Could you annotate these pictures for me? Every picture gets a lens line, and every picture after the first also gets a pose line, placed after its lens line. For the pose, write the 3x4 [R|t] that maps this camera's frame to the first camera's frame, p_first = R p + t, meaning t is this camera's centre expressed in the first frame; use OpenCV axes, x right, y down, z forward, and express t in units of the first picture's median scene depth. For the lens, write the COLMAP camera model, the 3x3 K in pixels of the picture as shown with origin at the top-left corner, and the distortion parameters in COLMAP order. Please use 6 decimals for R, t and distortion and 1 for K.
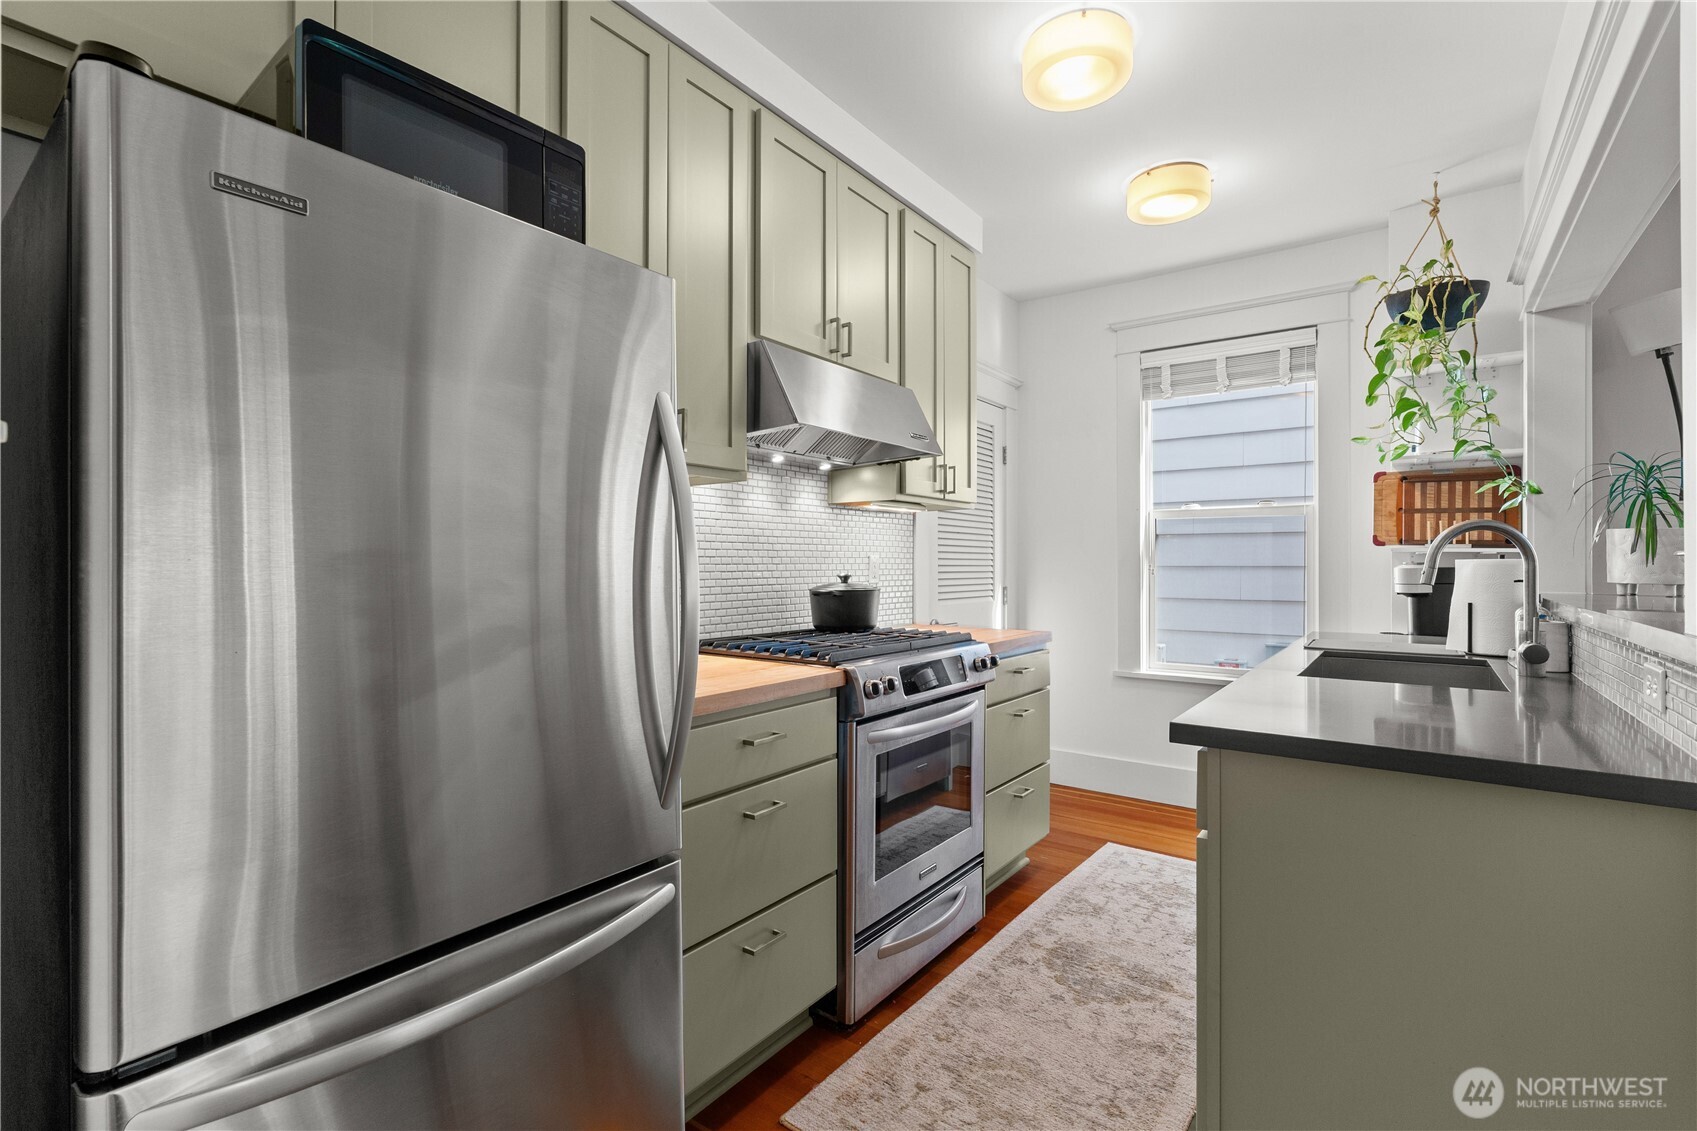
lens RADIAL K [[777.6, 0, 848.2], [0, 777.6, 575.3], [0, 0, 1]] dist [-0.007633, 0.004966]
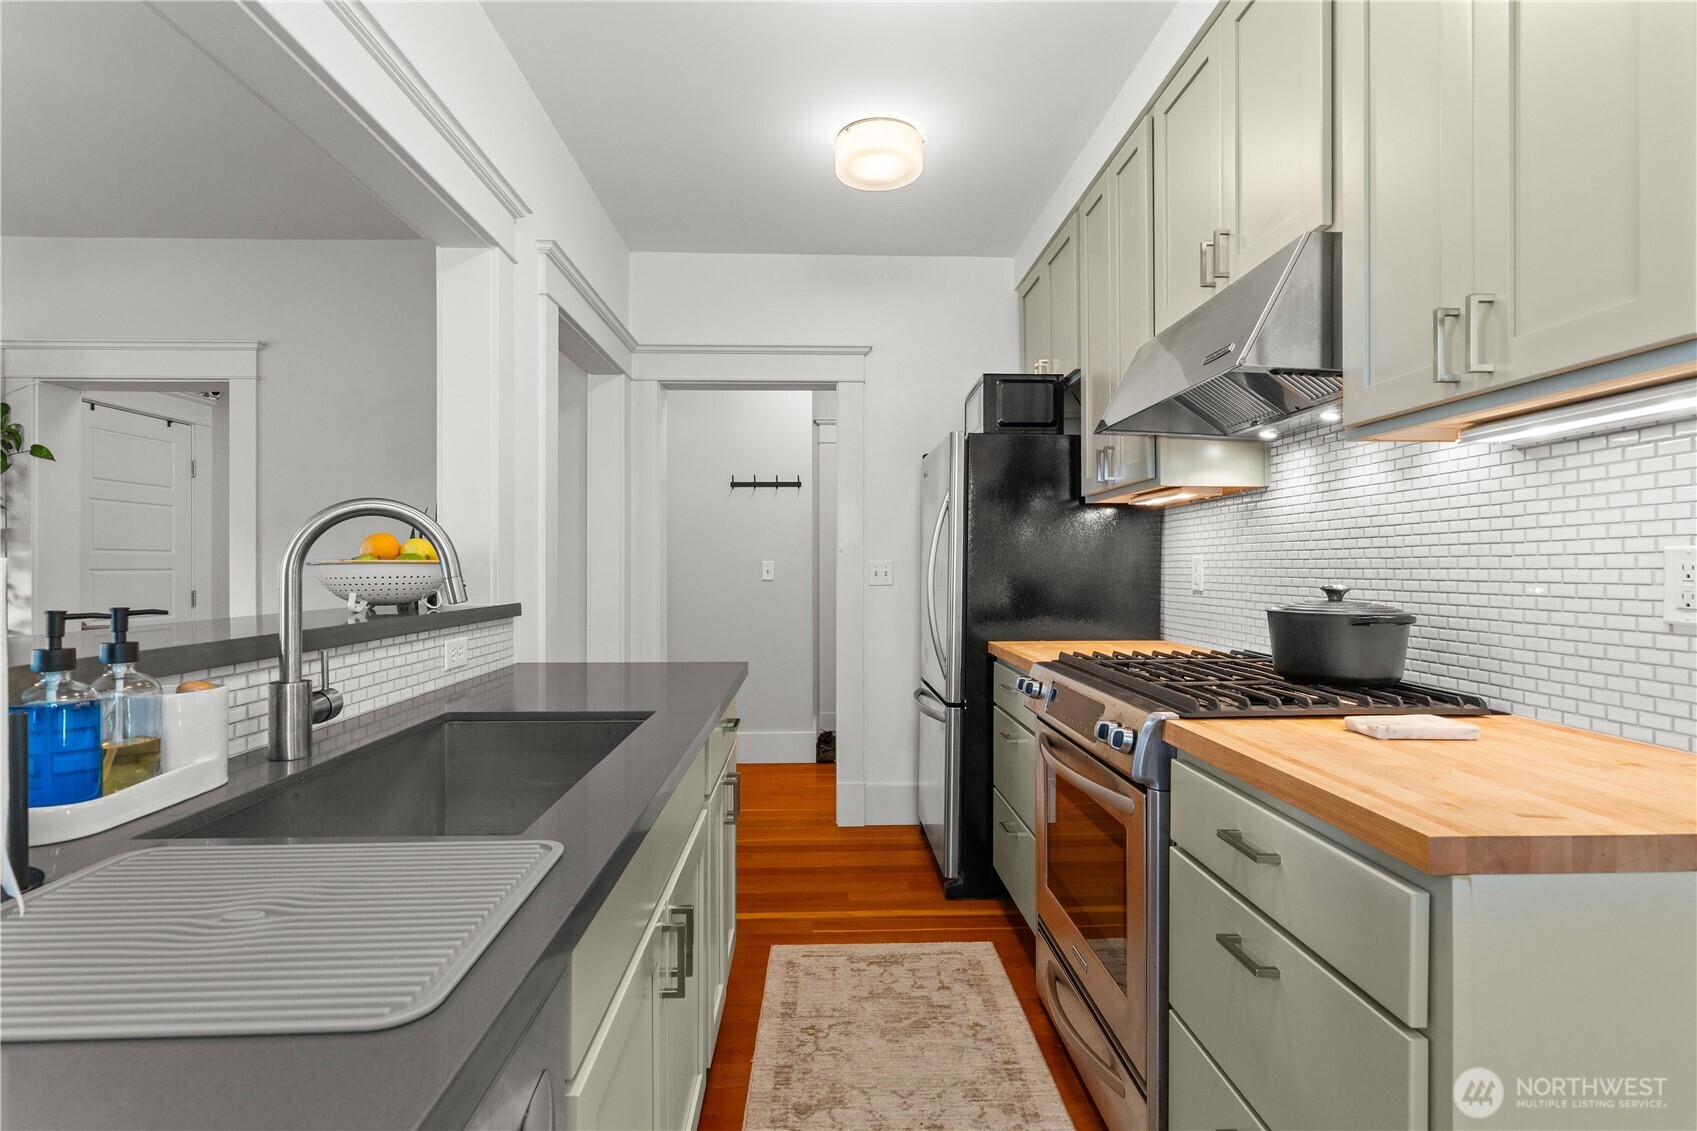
lens RADIAL K [[777.6, 0, 847.0], [0, 777.6, 563.0], [0, 0, 1]] dist [-0.007633, 0.004966]
pose [[-0.782807, -0.001013, -0.622264, 0.699989], [-0.008179, 0.999929, 0.008662, -0.022681], [0.622211, 0.011870, -0.782759, 1.317399]]
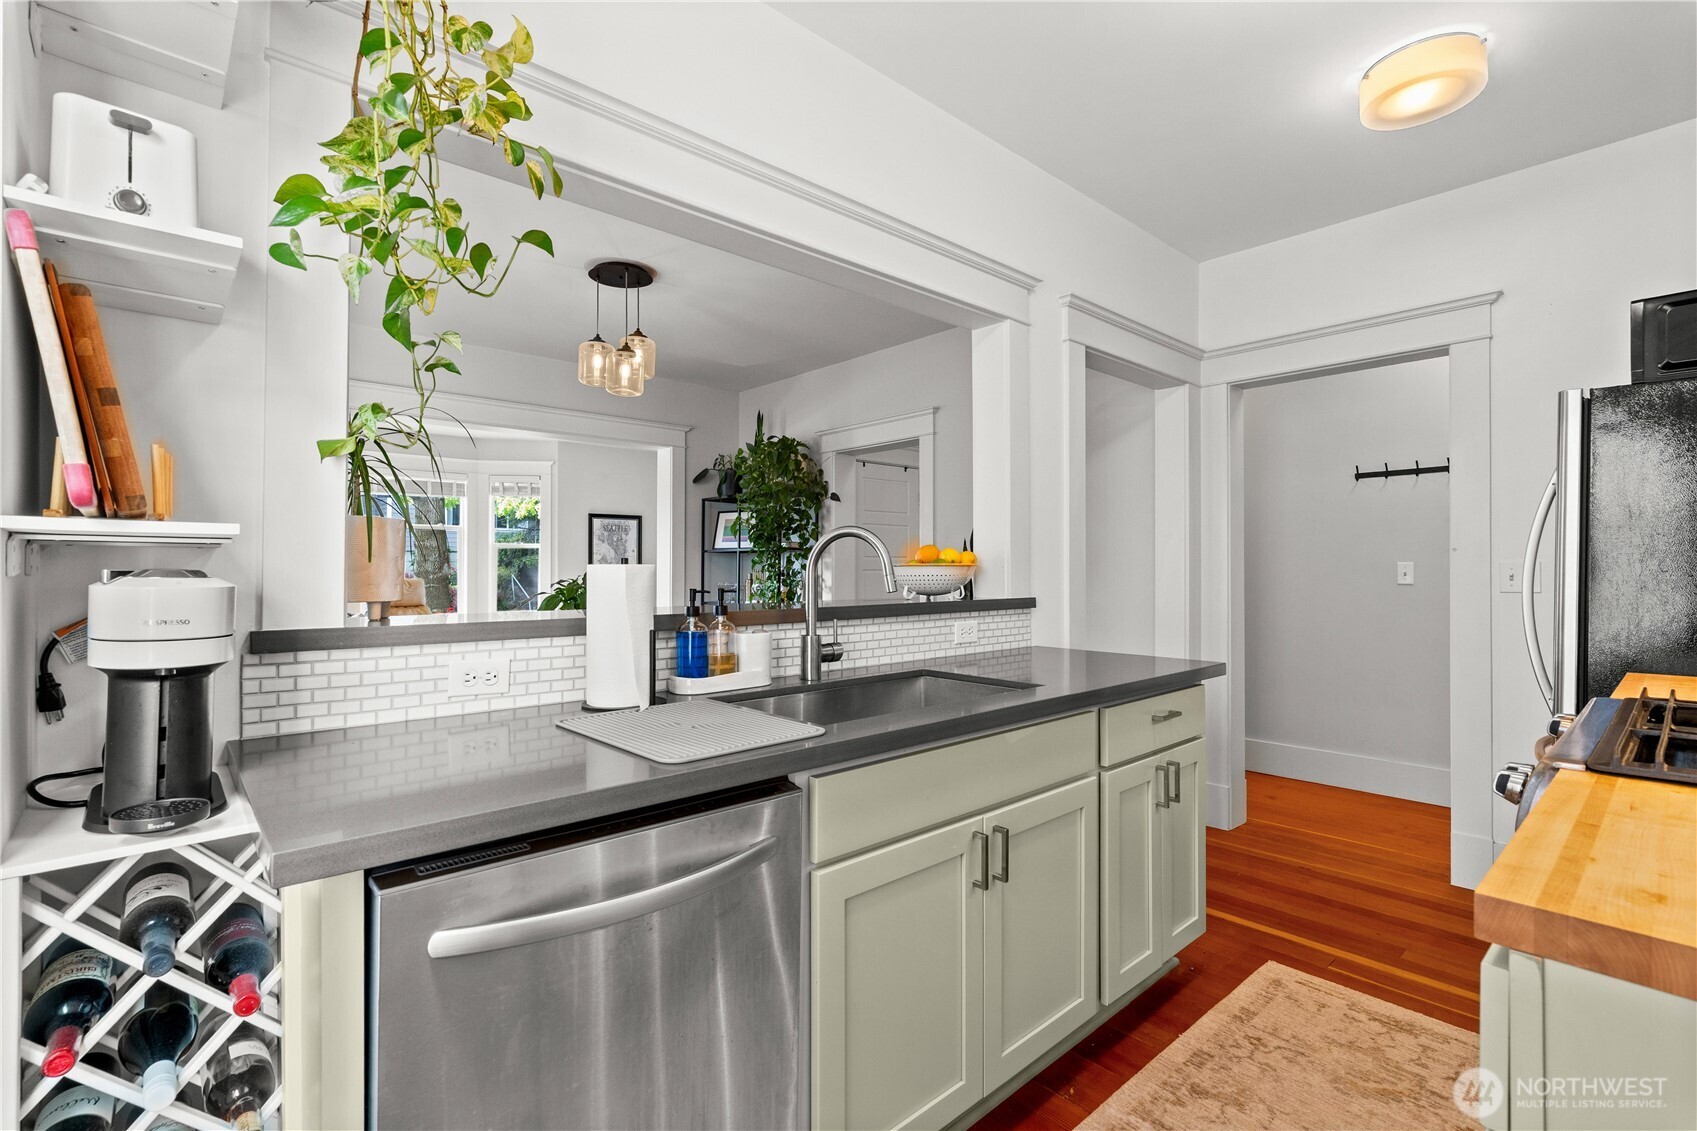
lens RADIAL K [[777.6, 0, 856.4], [0, 777.6, 561.7], [0, 0, 1]] dist [-0.007633, 0.004966]
pose [[-0.980788, 0.003081, 0.195052, 0.472075], [0.004473, 0.999968, 0.006694, -0.025632], [-0.195025, 0.007438, -0.980770, 1.518330]]
